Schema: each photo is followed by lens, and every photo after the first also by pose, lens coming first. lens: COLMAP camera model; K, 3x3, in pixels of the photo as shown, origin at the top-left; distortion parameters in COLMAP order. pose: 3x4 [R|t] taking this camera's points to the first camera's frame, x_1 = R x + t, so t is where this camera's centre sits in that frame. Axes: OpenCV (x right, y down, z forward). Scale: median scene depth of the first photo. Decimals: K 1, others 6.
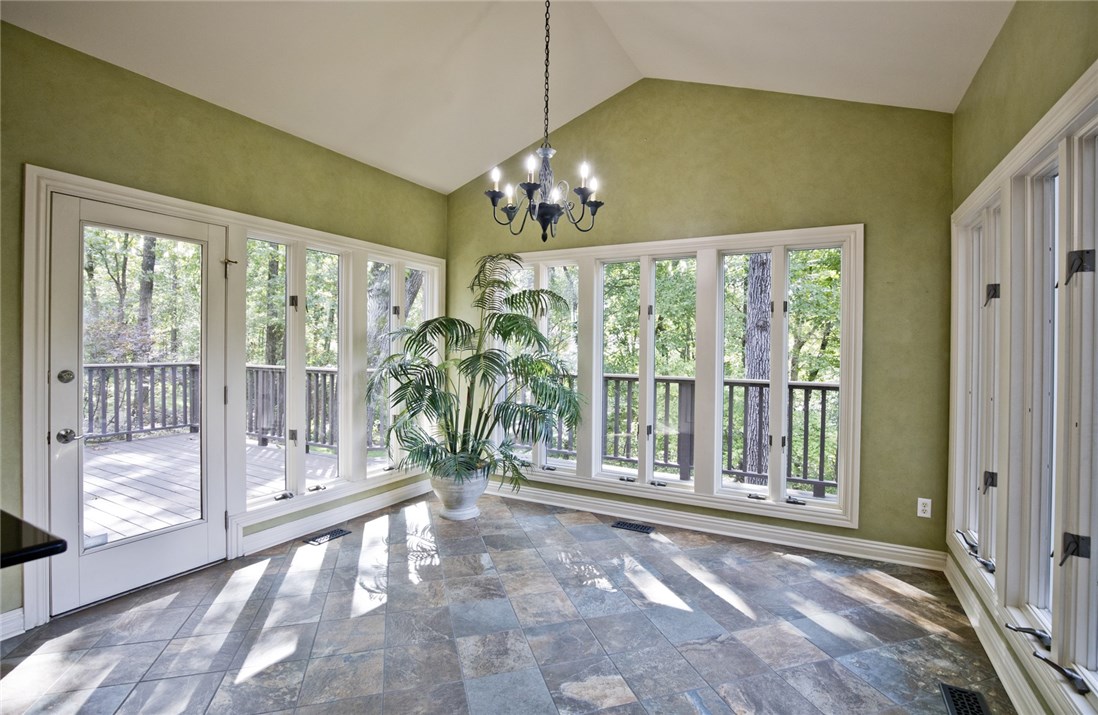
lens RADIAL K [[509.8, 0, 553.0], [0, 509.8, 351.7], [0, 0, 1]] dist [-0.021036, 0.000502]
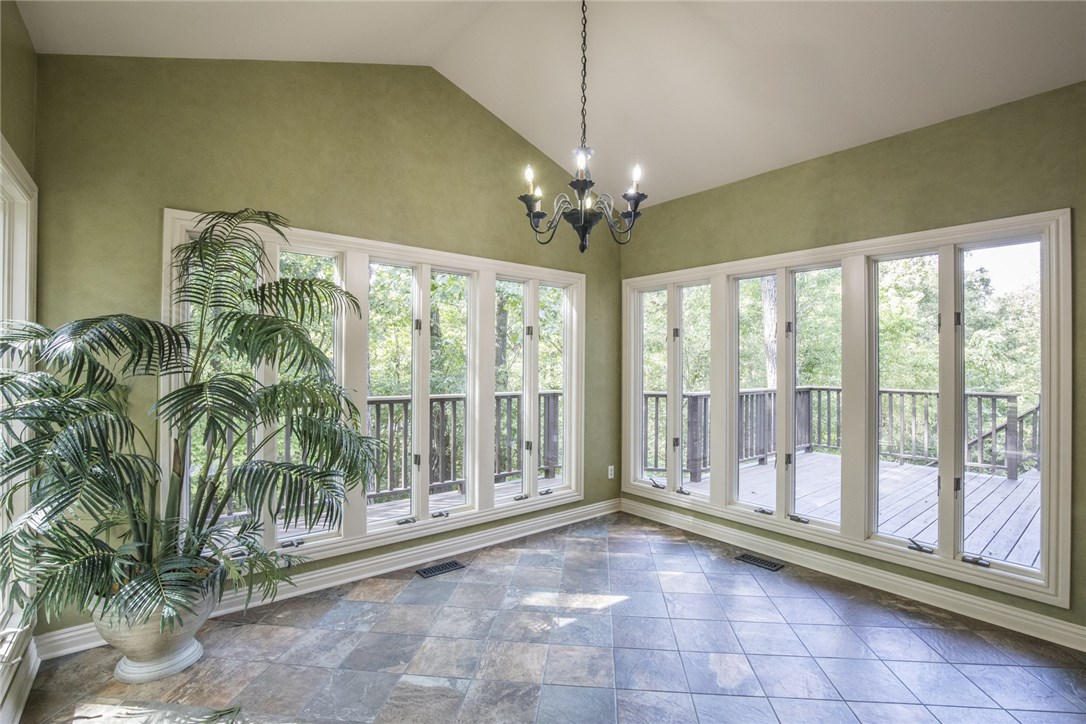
lens RADIAL K [[499.8, 0, 547.9], [0, 499.8, 359.3], [0, 0, 1]] dist [-0.022357, 0.001038]
pose [[0.385644, -0.000422, 0.922648, -0.637188], [0.008143, 0.999963, -0.002947, -0.019582], [-0.922612, 0.008649, 0.385633, 0.544083]]
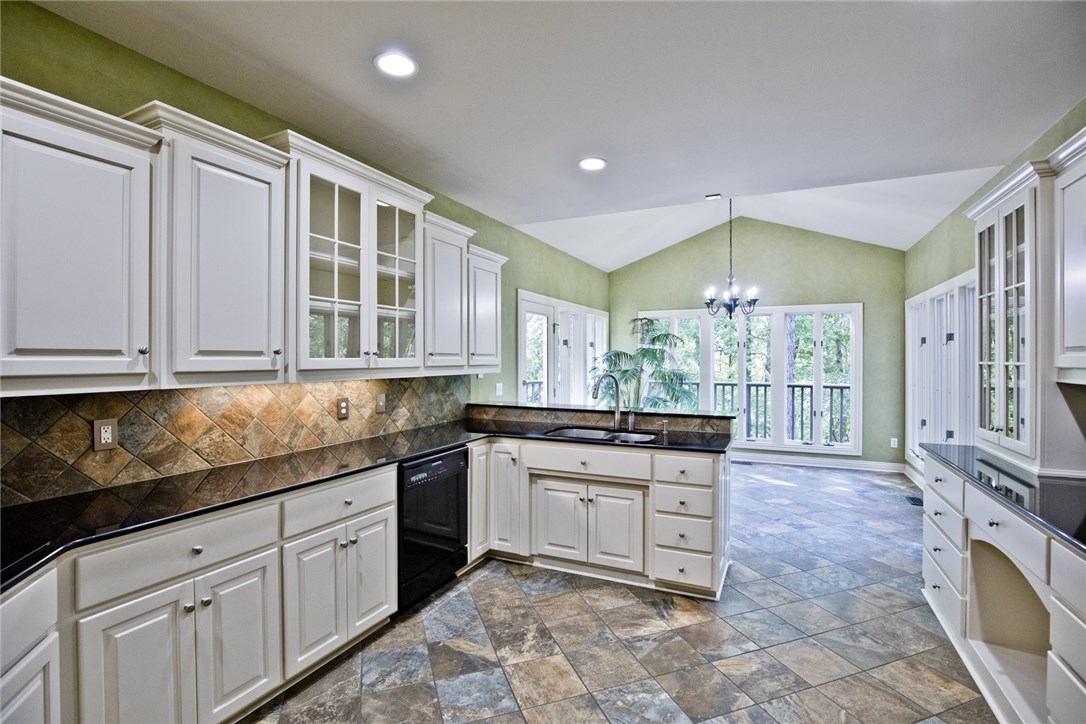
lens RADIAL K [[499.8, 0, 547.9], [0, 499.8, 359.3], [0, 0, 1]] dist [-0.022357, 0.001038]
pose [[0.998632, -0.008755, 0.051544, -0.699673], [0.009149, 0.999931, -0.007408, -0.025172], [-0.051476, 0.007869, 0.998643, -0.852688]]
